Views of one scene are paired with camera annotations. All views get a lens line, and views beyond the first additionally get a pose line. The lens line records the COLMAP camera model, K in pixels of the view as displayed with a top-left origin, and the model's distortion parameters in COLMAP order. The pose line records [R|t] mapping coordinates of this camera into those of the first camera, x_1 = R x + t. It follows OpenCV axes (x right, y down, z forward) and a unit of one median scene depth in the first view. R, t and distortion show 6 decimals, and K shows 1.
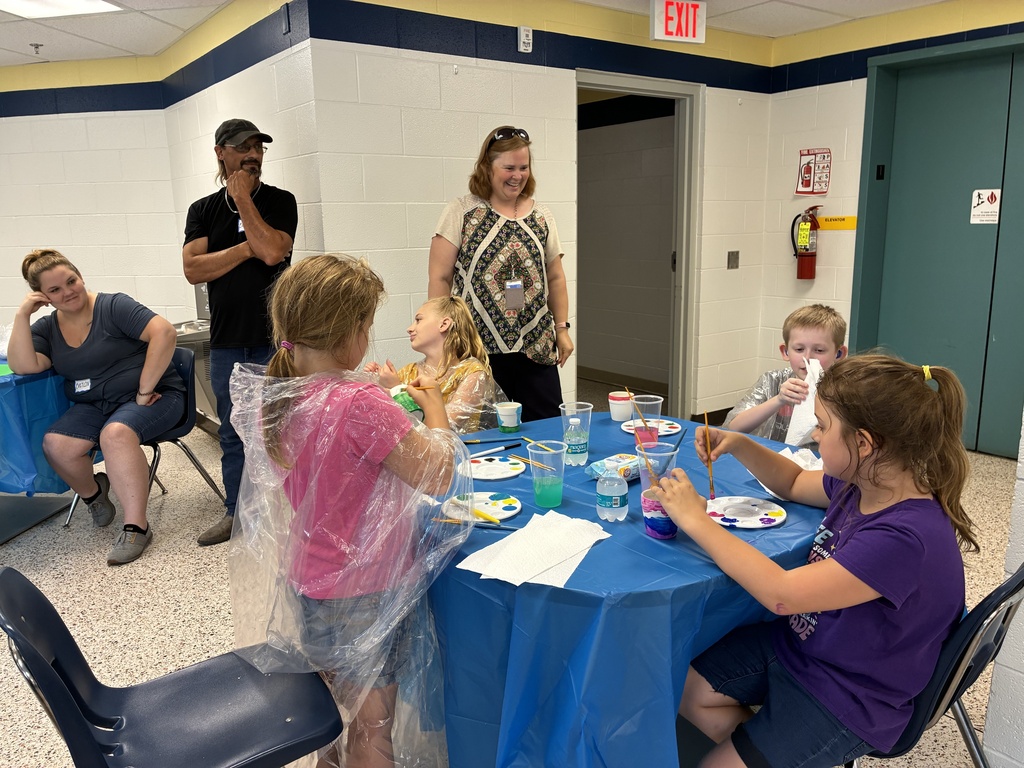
lens RADIAL K [[784.3, 0, 511.3], [0, 784.3, 384.6], [0, 0, 1]] dist [0.041713, -0.027948]
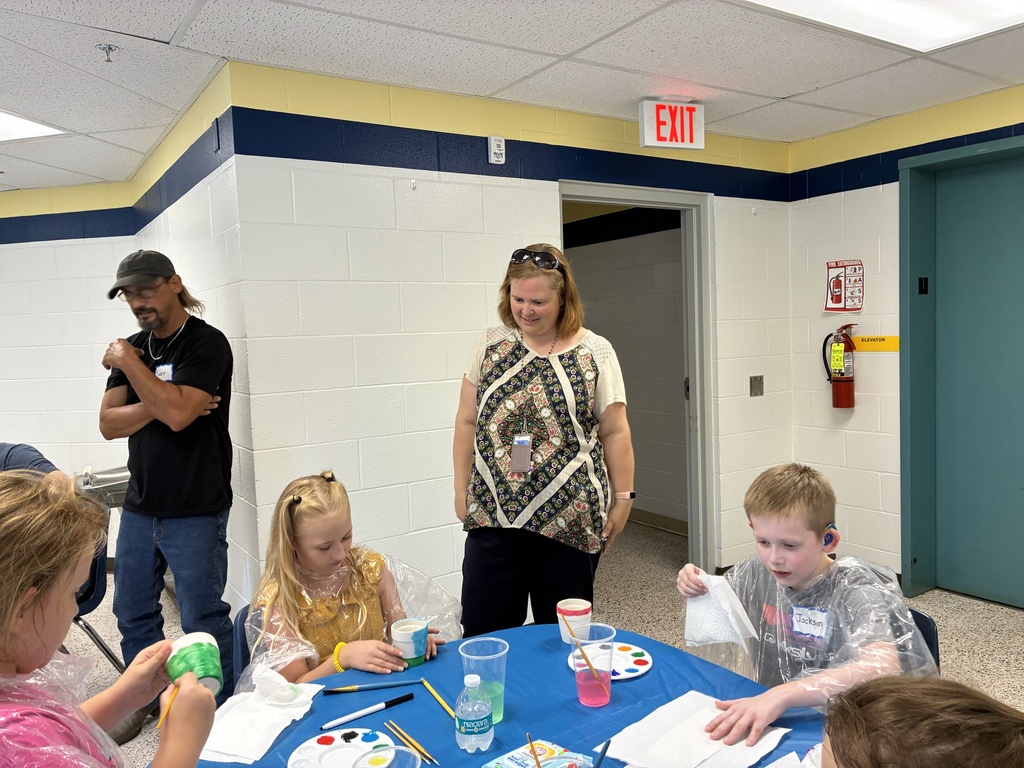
lens RADIAL K [[784.3, 0, 513.5], [0, 784.3, 384.3], [0, 0, 1]] dist [0.041713, -0.027948]
pose [[0.998256, -0.013301, -0.057521, 0.070664], [0.005519, 0.991047, -0.133398, -0.050390], [0.058780, 0.132847, 0.989392, 0.138457]]
